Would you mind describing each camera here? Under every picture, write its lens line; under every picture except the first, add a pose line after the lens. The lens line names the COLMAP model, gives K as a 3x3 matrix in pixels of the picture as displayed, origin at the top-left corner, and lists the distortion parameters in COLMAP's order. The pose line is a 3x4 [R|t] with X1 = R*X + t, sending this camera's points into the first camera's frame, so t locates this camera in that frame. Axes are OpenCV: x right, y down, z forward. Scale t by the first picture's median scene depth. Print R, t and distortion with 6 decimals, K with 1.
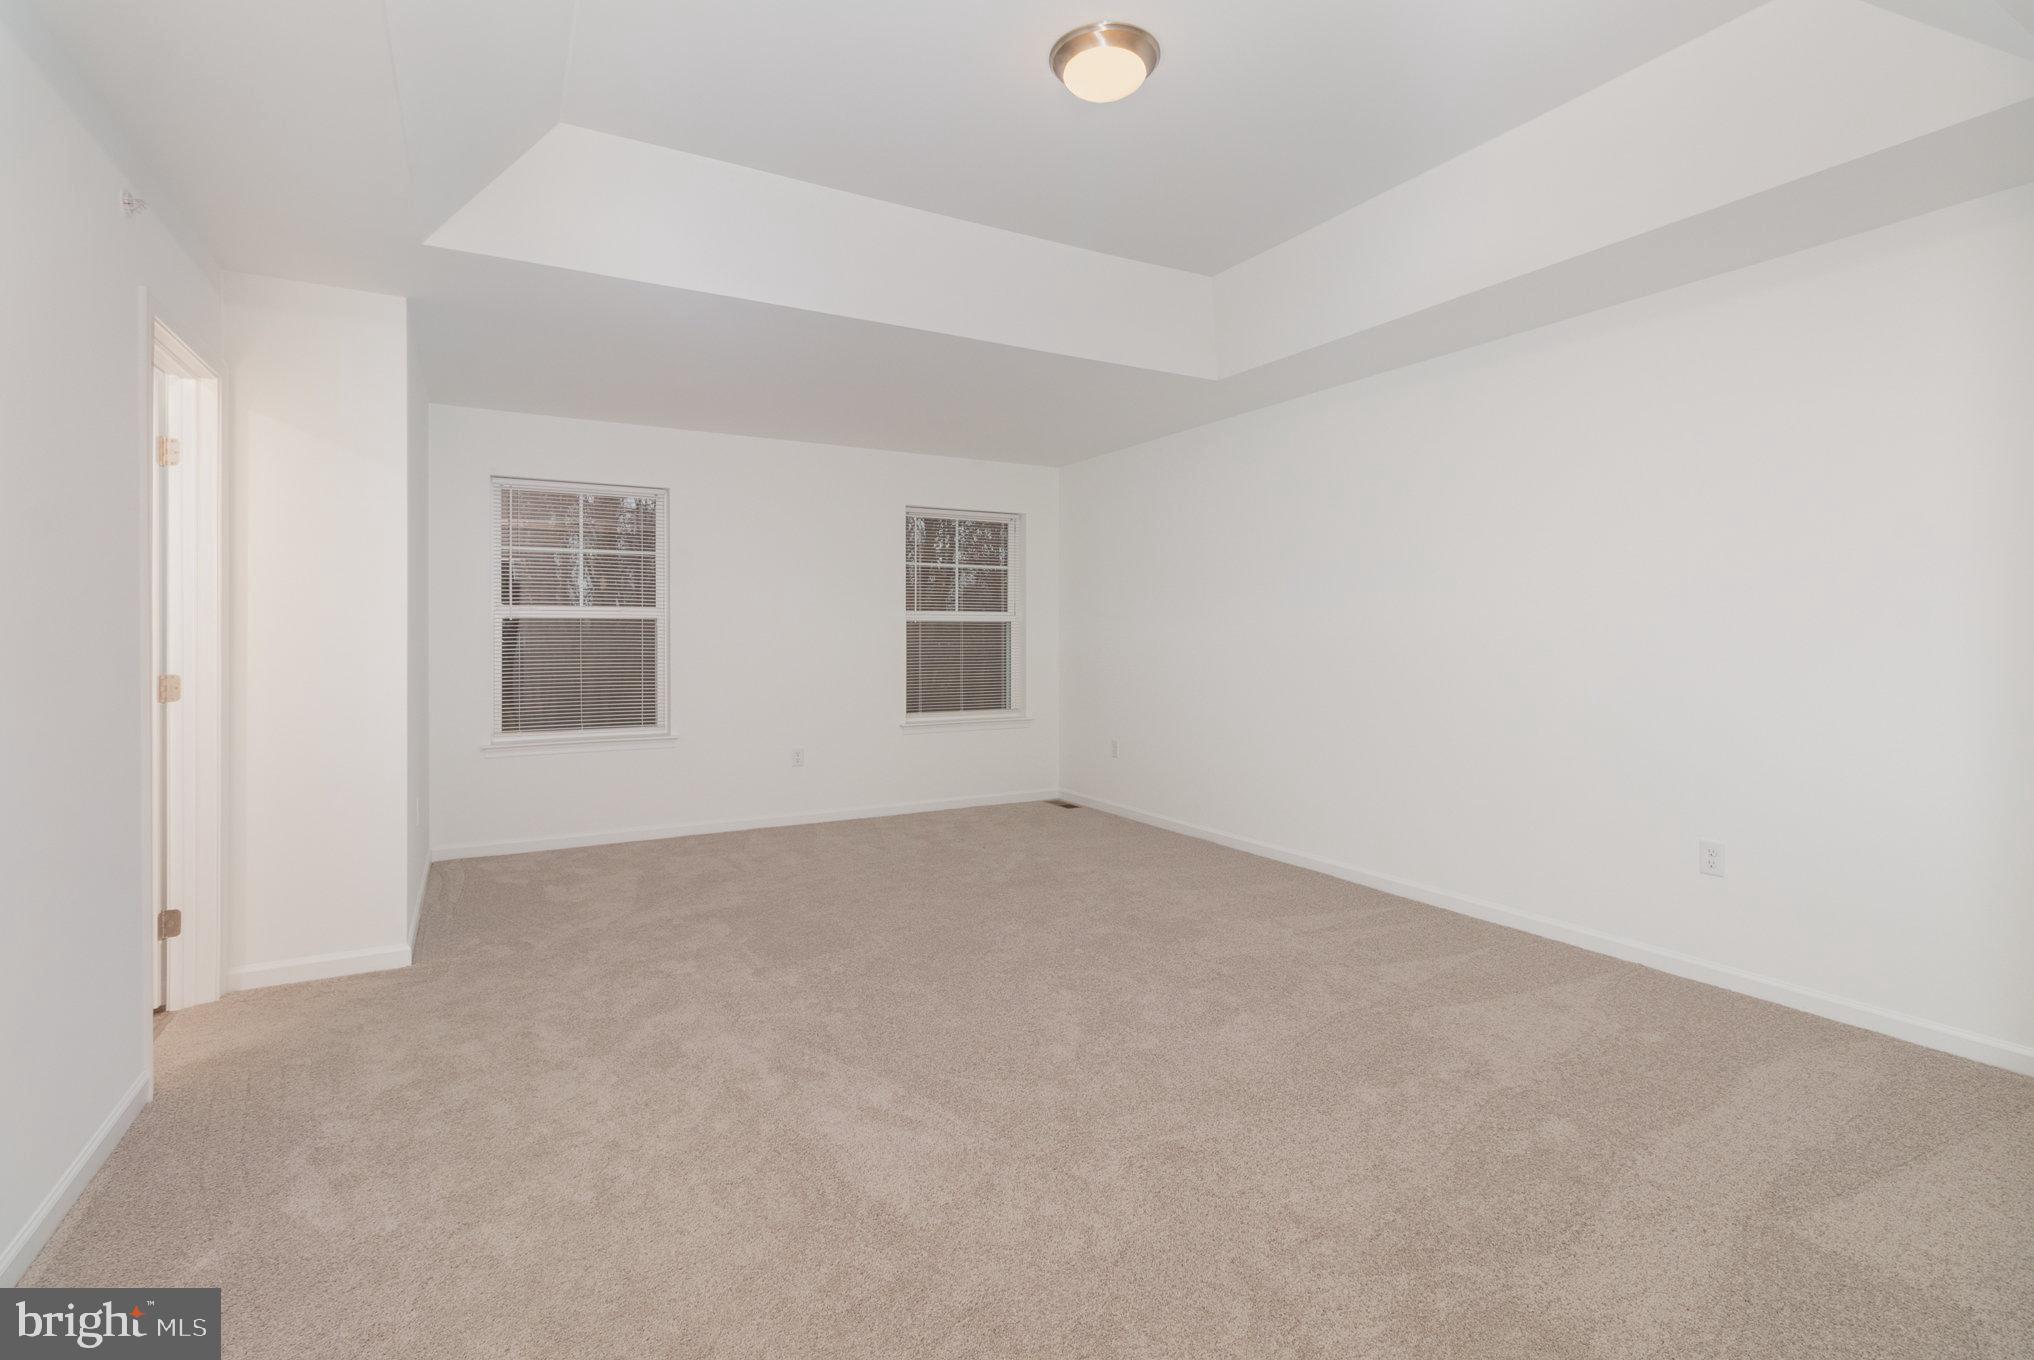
lens RADIAL K [[955.3, 0, 1019.0], [0, 955.3, 644.9], [0, 0, 1]] dist [0.001823, 0.000016]
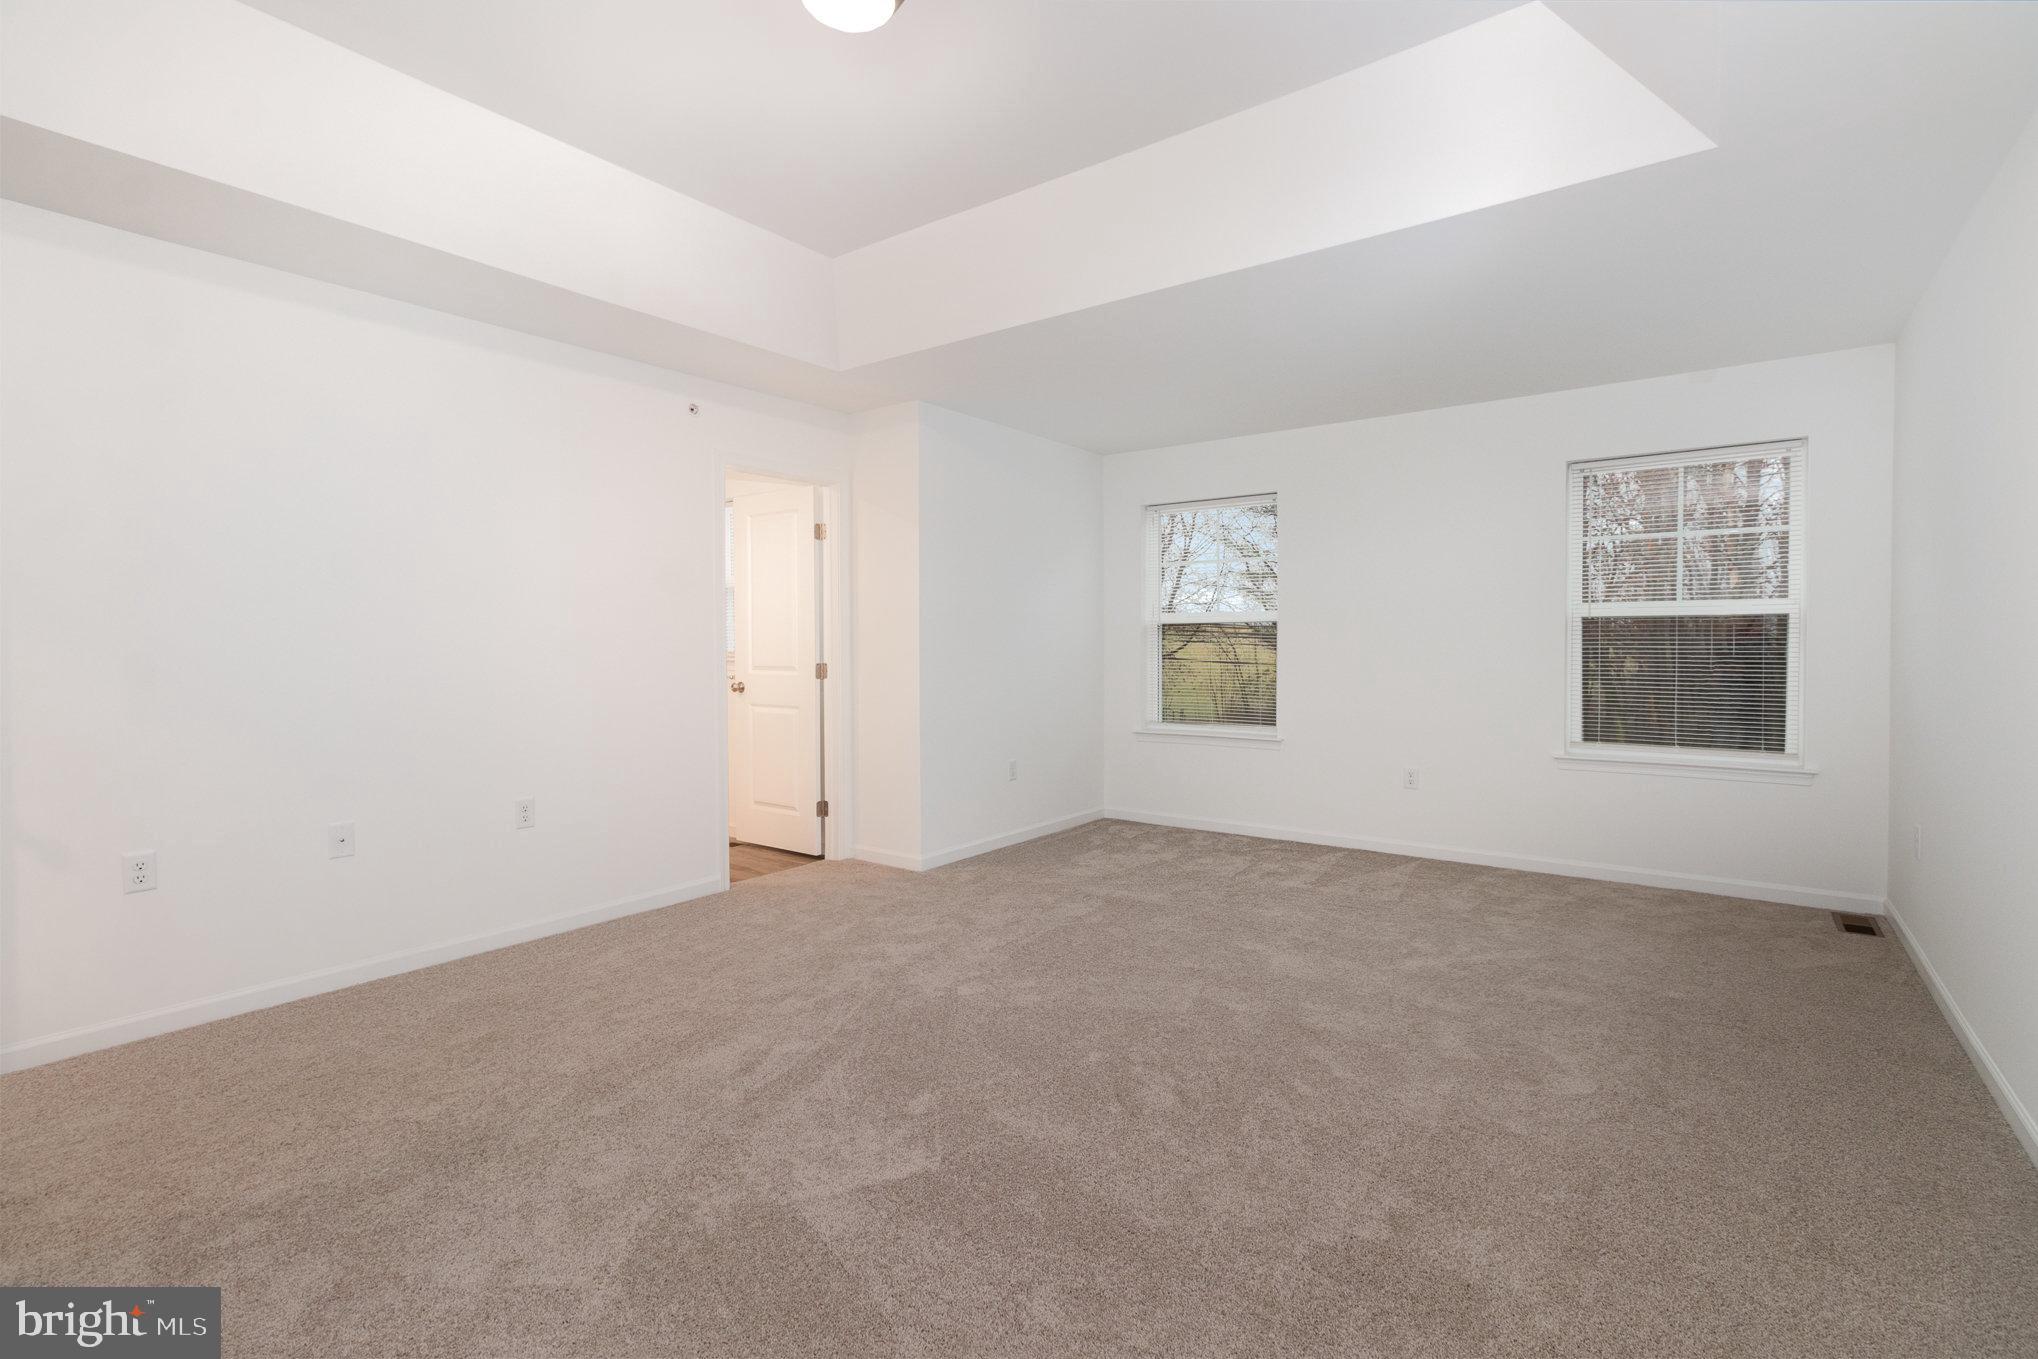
lens RADIAL K [[942.1, 0, 1019.6], [0, 942.1, 657.2], [0, 0, 1]] dist [-0.002694, -0.000587]
pose [[0.405384, 0.020744, -0.913911, 0.374589], [-0.003967, 0.999773, 0.020933, -0.007407], [0.914138, -0.004861, 0.405375, 0.300534]]
